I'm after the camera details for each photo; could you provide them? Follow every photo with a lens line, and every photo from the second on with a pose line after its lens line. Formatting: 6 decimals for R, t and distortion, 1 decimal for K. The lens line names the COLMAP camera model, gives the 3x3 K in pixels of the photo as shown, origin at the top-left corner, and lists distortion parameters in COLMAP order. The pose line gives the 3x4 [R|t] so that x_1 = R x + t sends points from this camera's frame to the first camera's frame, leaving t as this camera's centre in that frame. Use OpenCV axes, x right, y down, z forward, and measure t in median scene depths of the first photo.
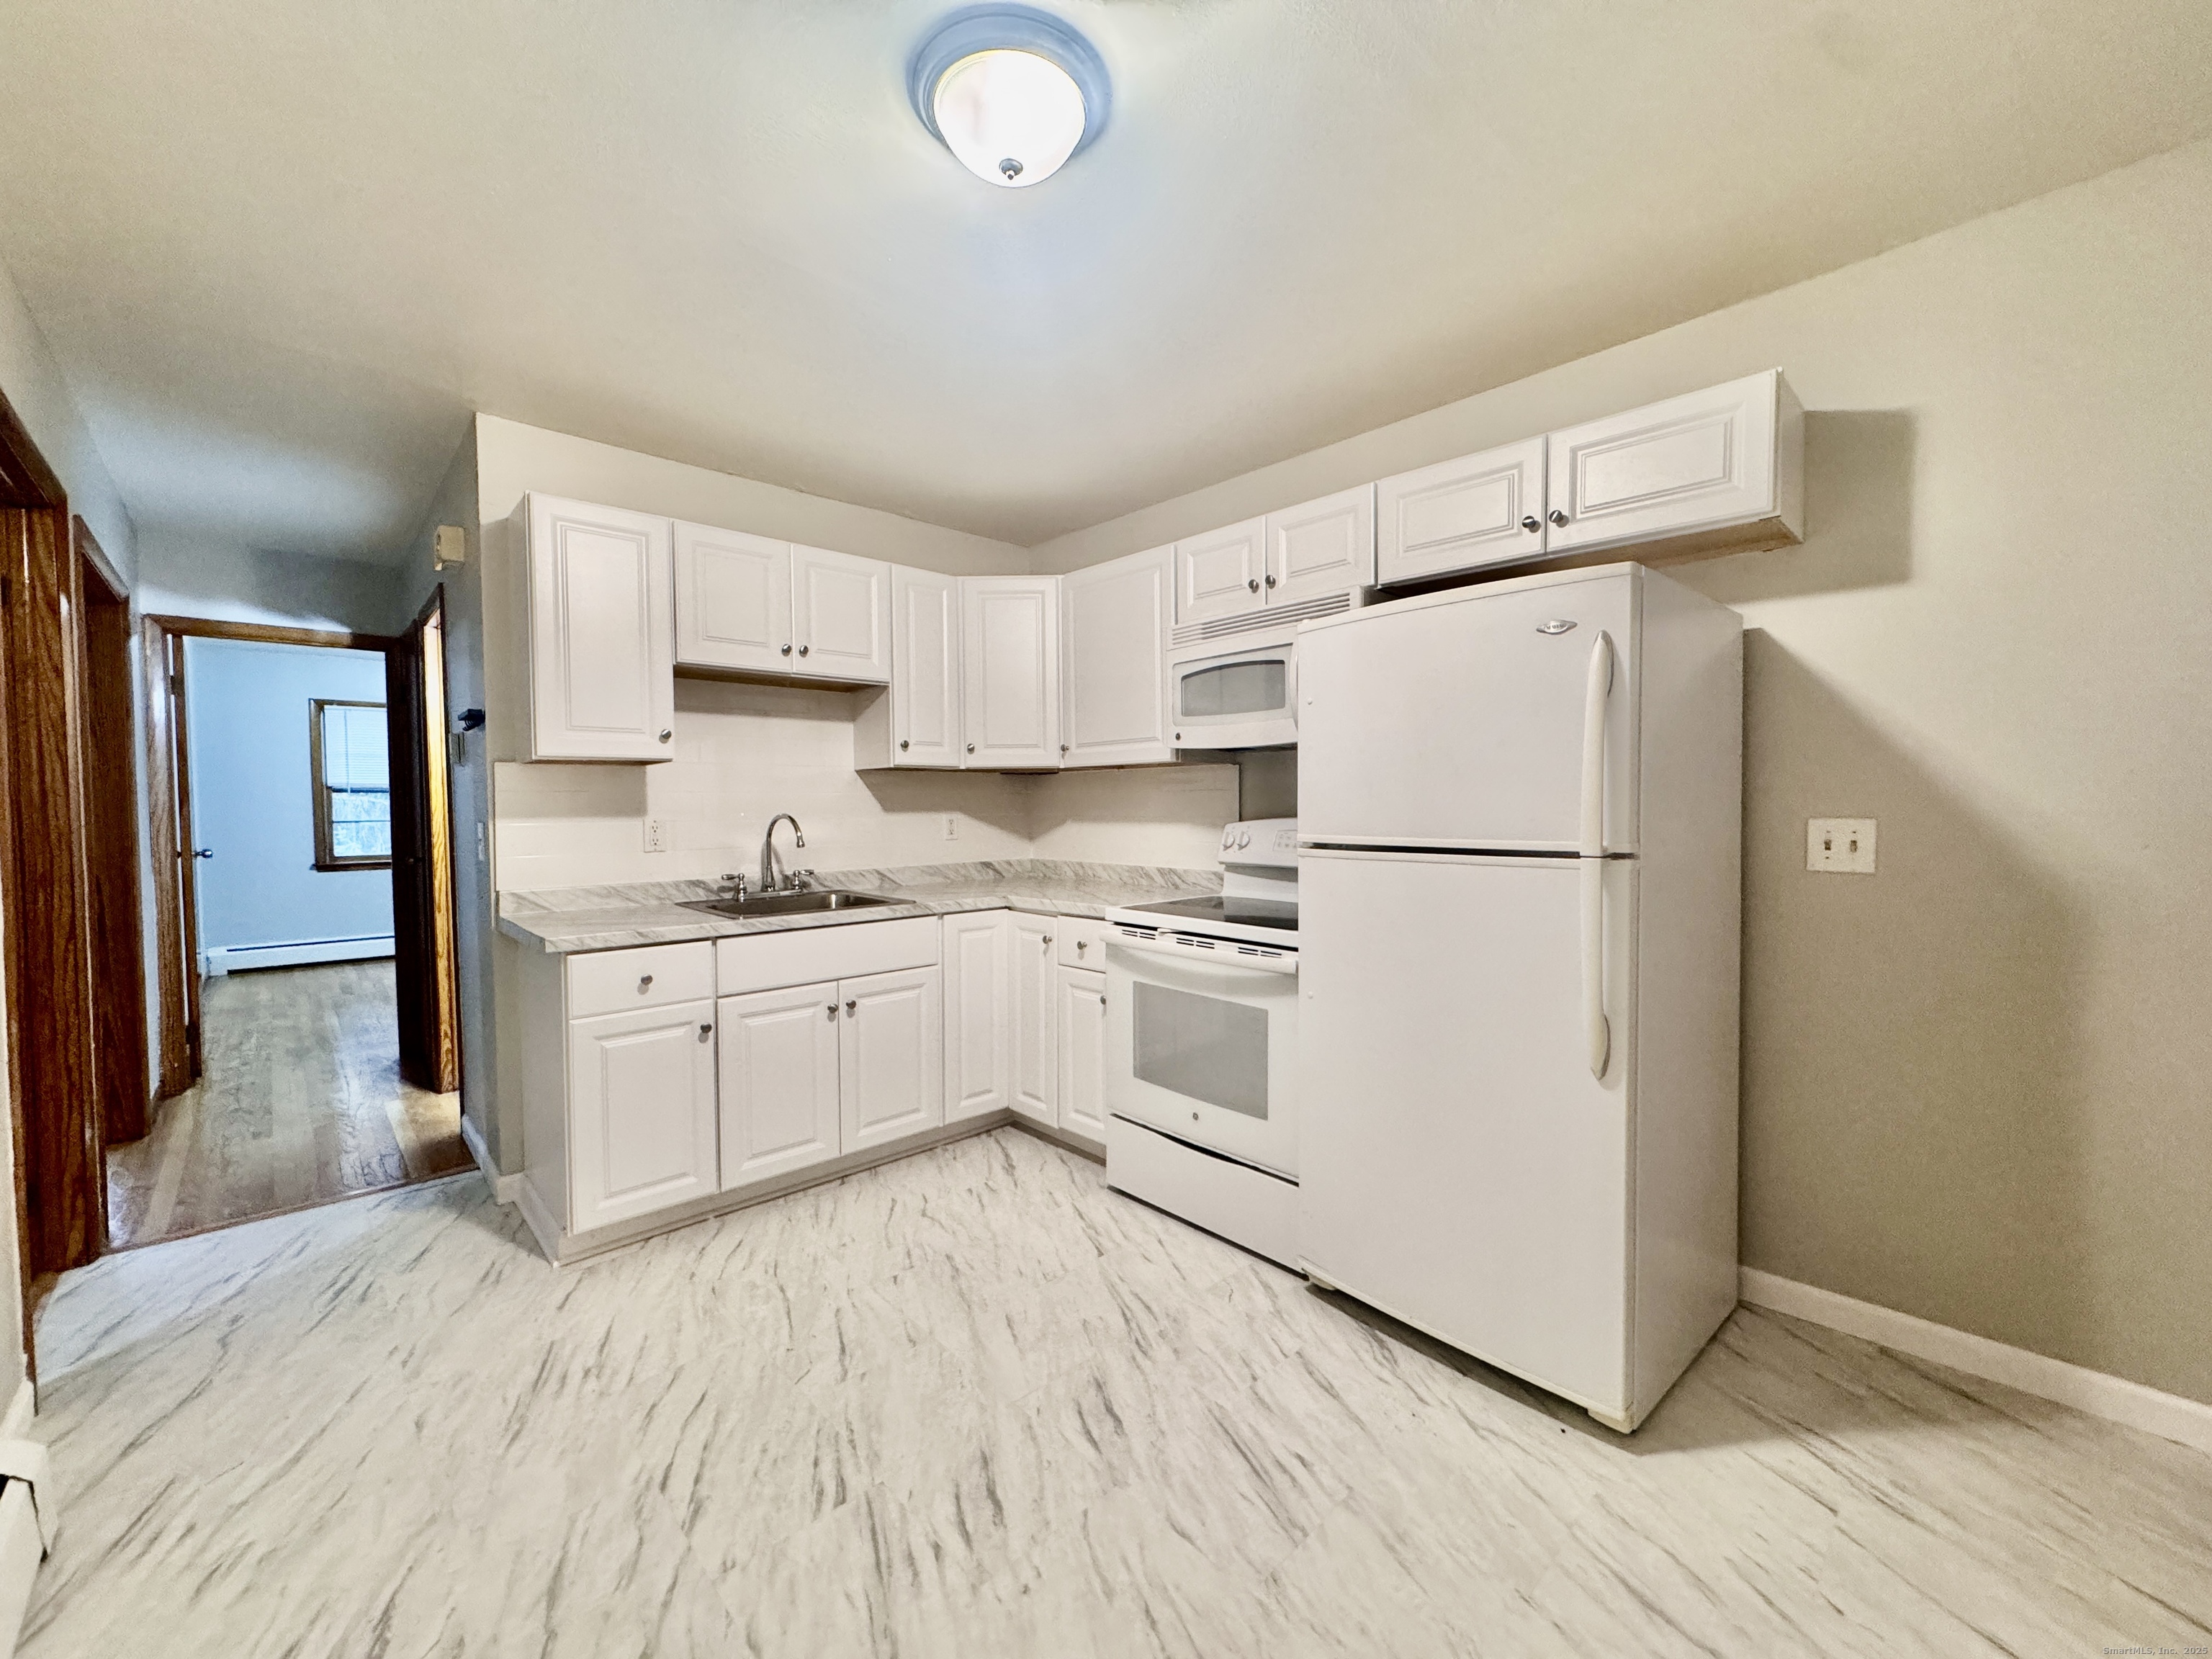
lens RADIAL K [[883.0, 0, 1107.2], [0, 883.0, 829.7], [0, 0, 1]] dist [-0.004551, 0.000444]
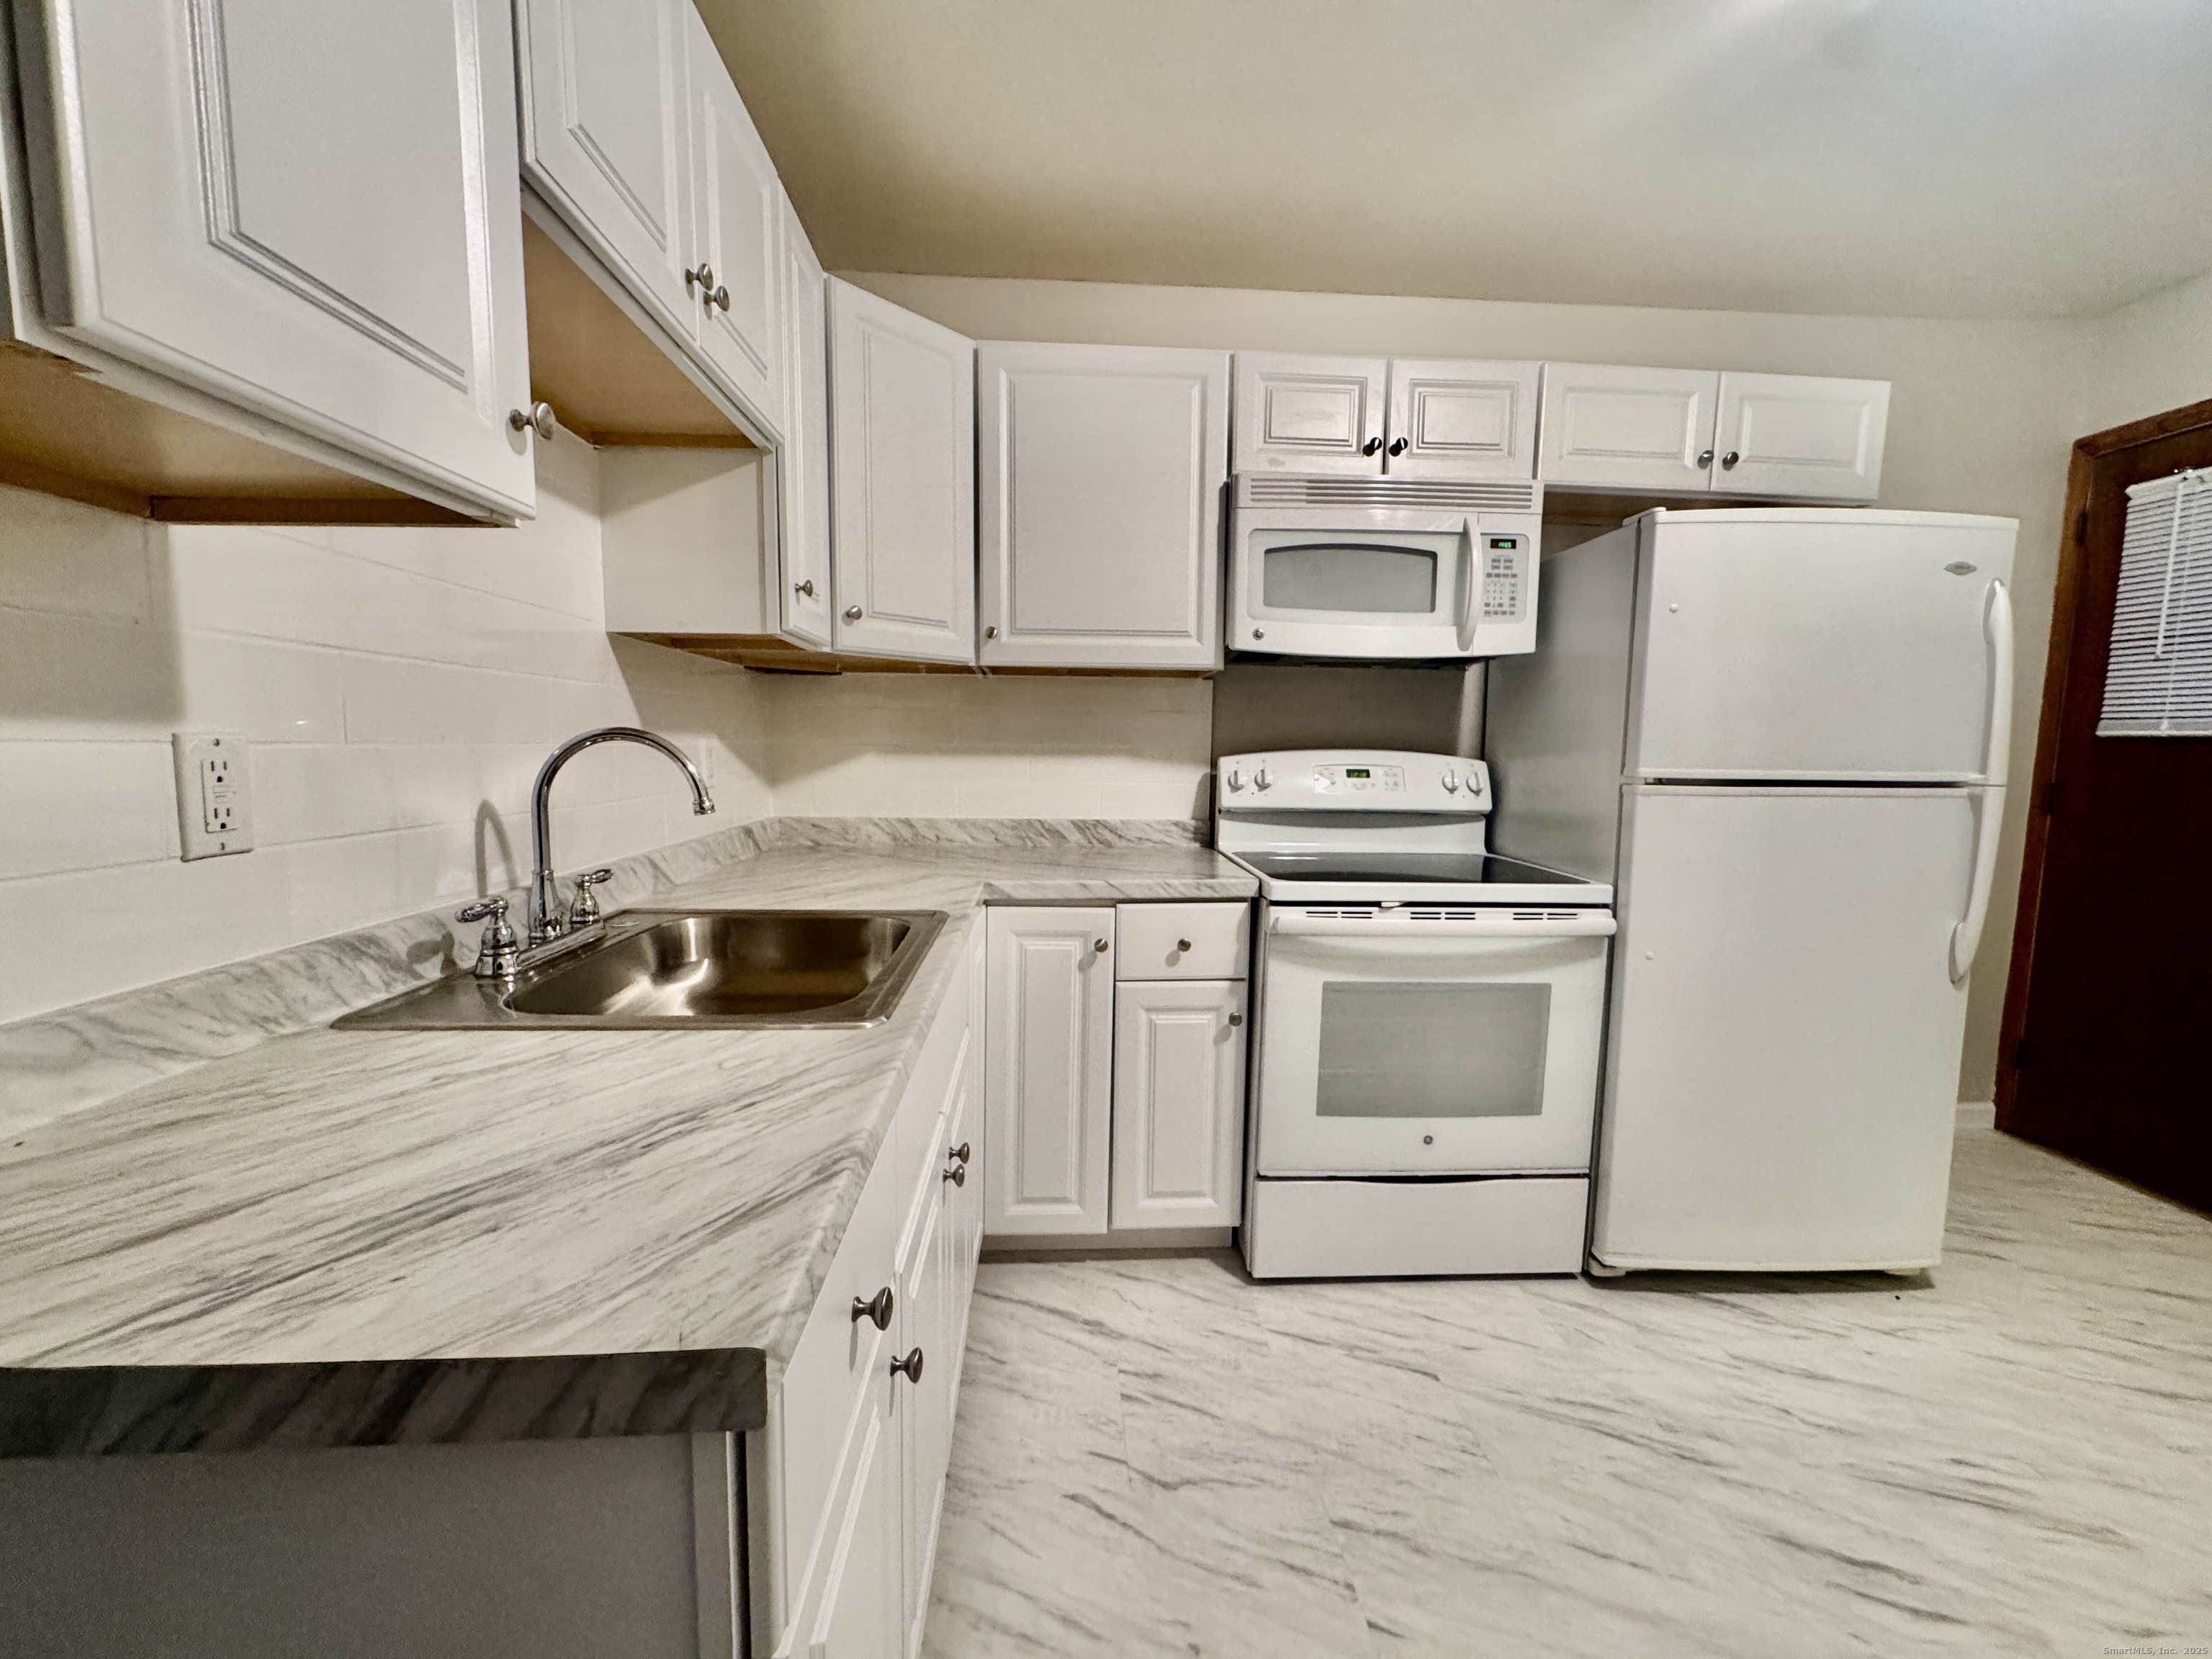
lens RADIAL K [[883.0, 0, 1107.2], [0, 883.0, 829.7], [0, 0, 1]] dist [-0.004551, 0.000444]
pose [[0.641554, -0.060670, 0.764675, -0.898397], [0.007268, 0.997303, 0.073030, -0.001787], [-0.767043, -0.041295, 0.640265, 1.021165]]
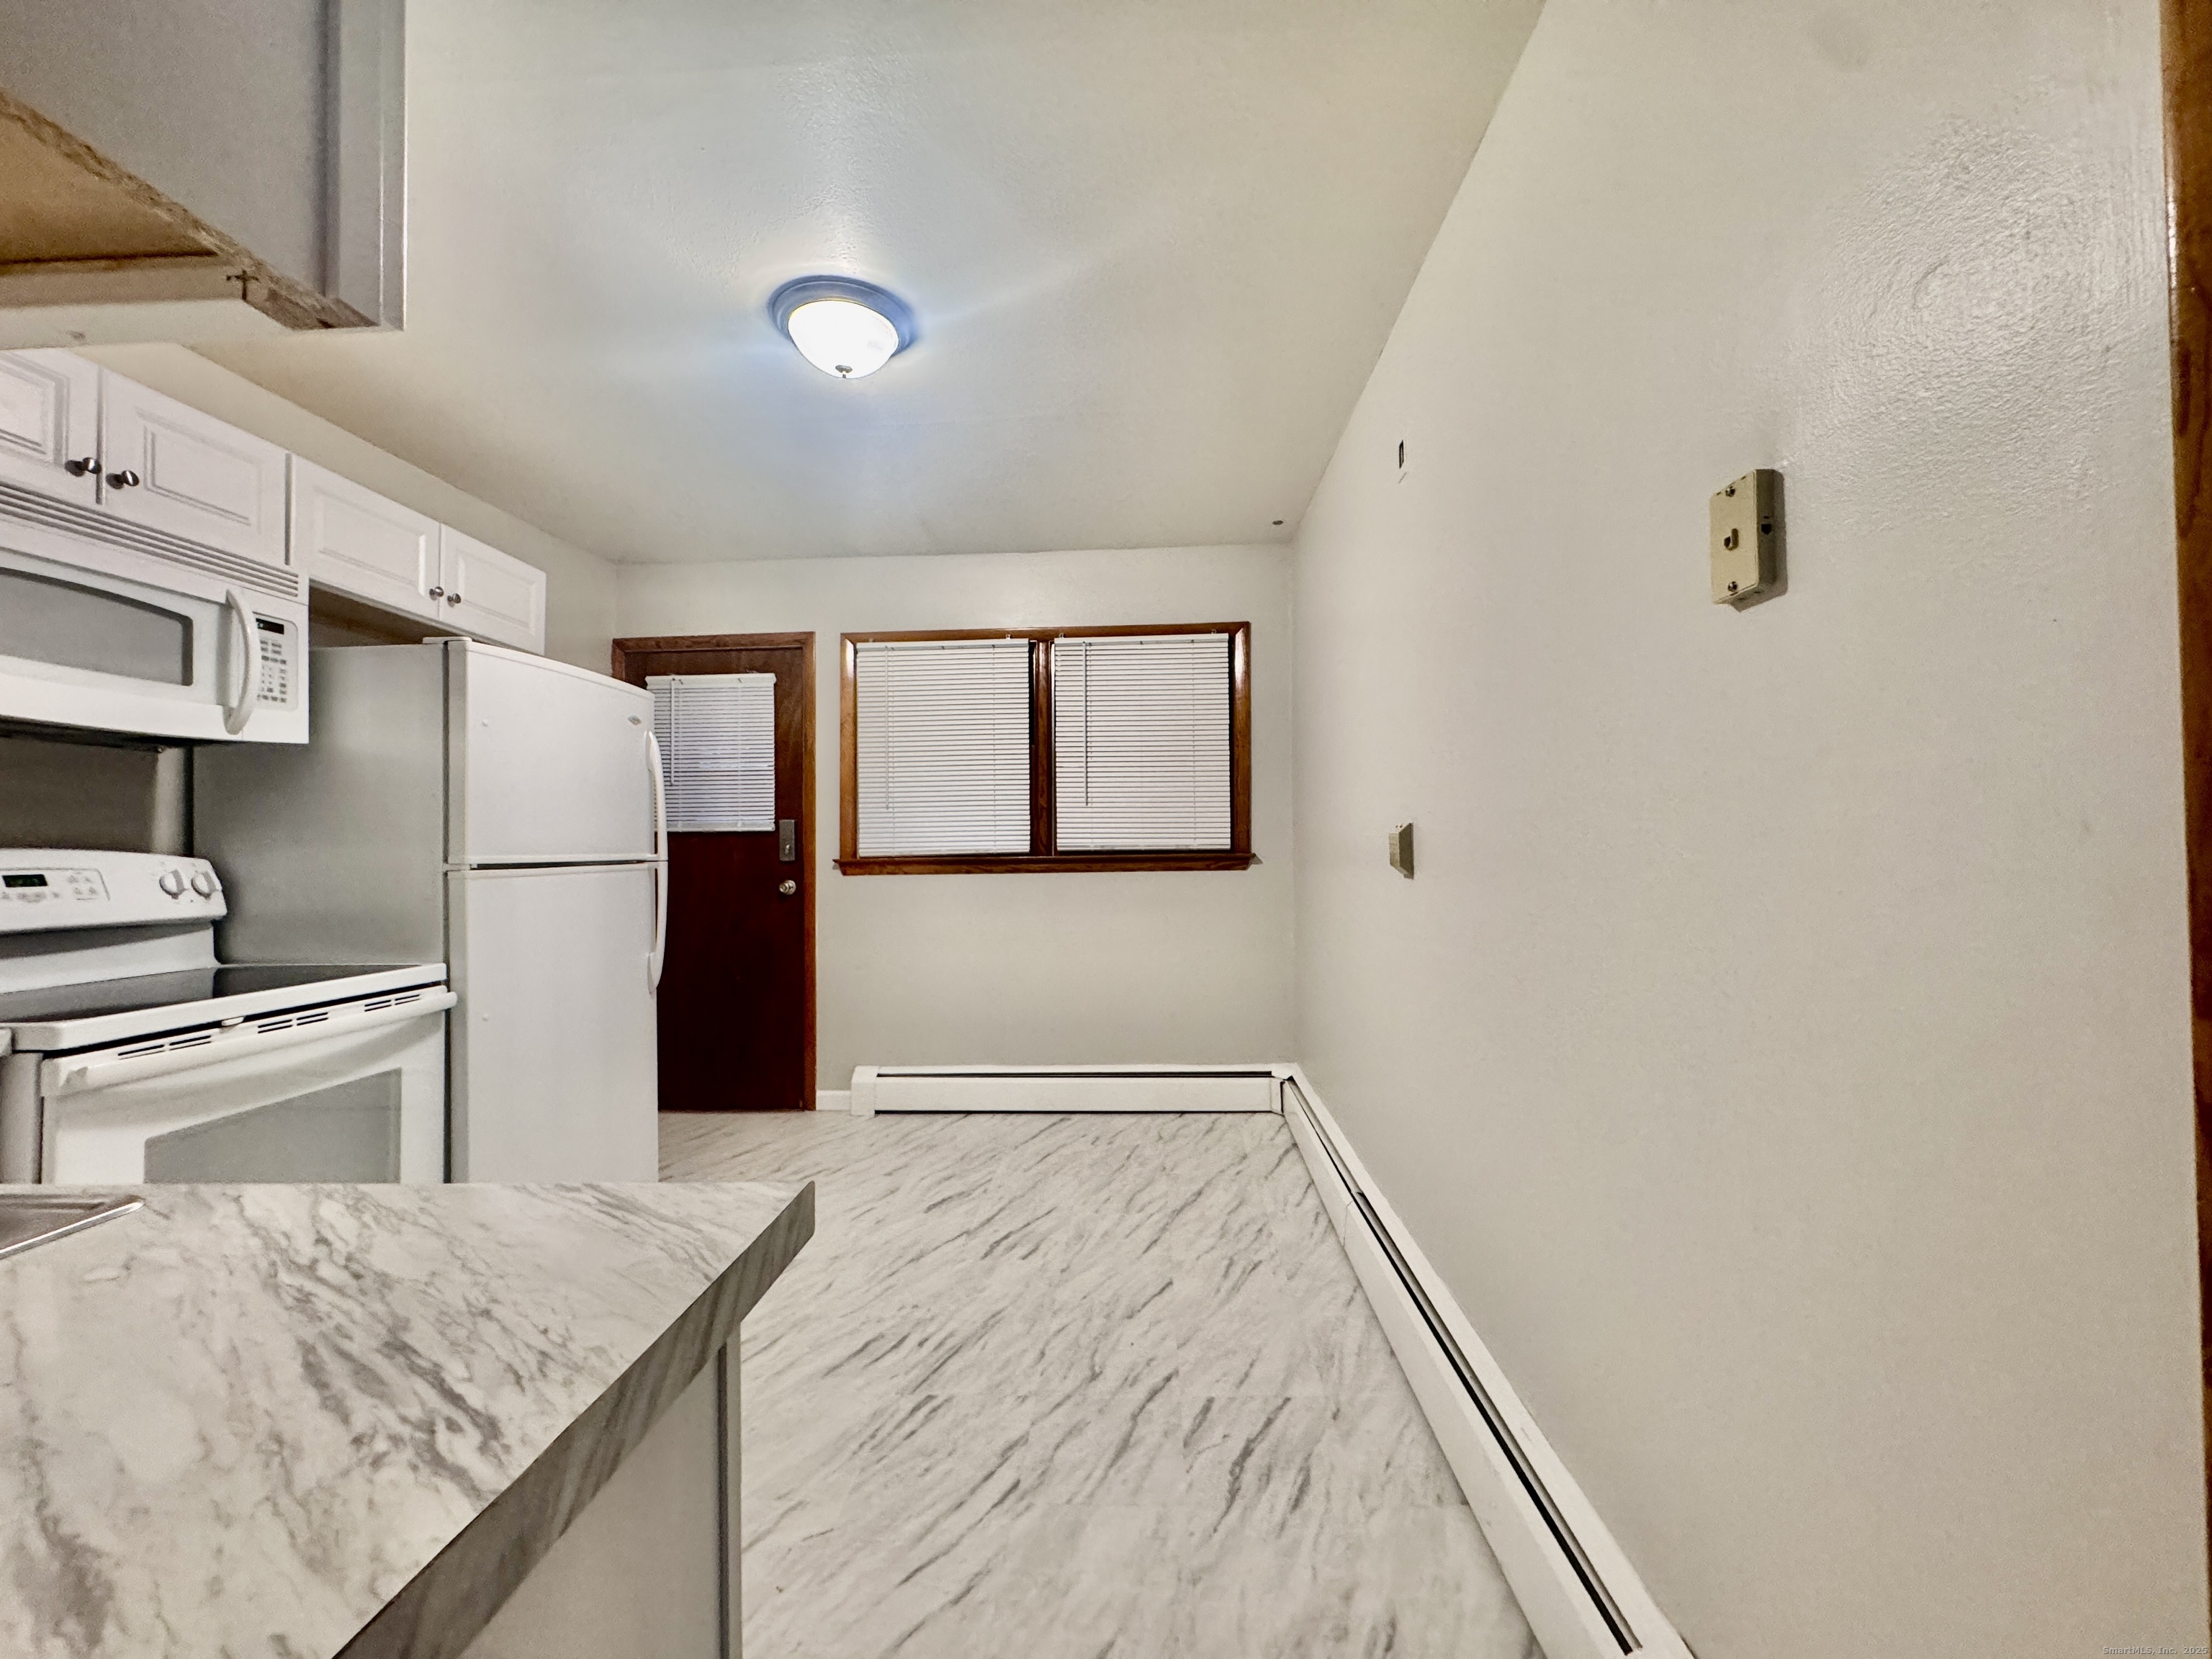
lens RADIAL K [[883.0, 0, 1107.2], [0, 883.0, 829.7], [0, 0, 1]] dist [-0.004551, 0.000444]
pose [[-0.696761, 0.028215, 0.716748, -1.153262], [0.039329, 0.999226, -0.001103, 0.005726], [-0.716224, 0.027420, -0.697332, 1.404520]]
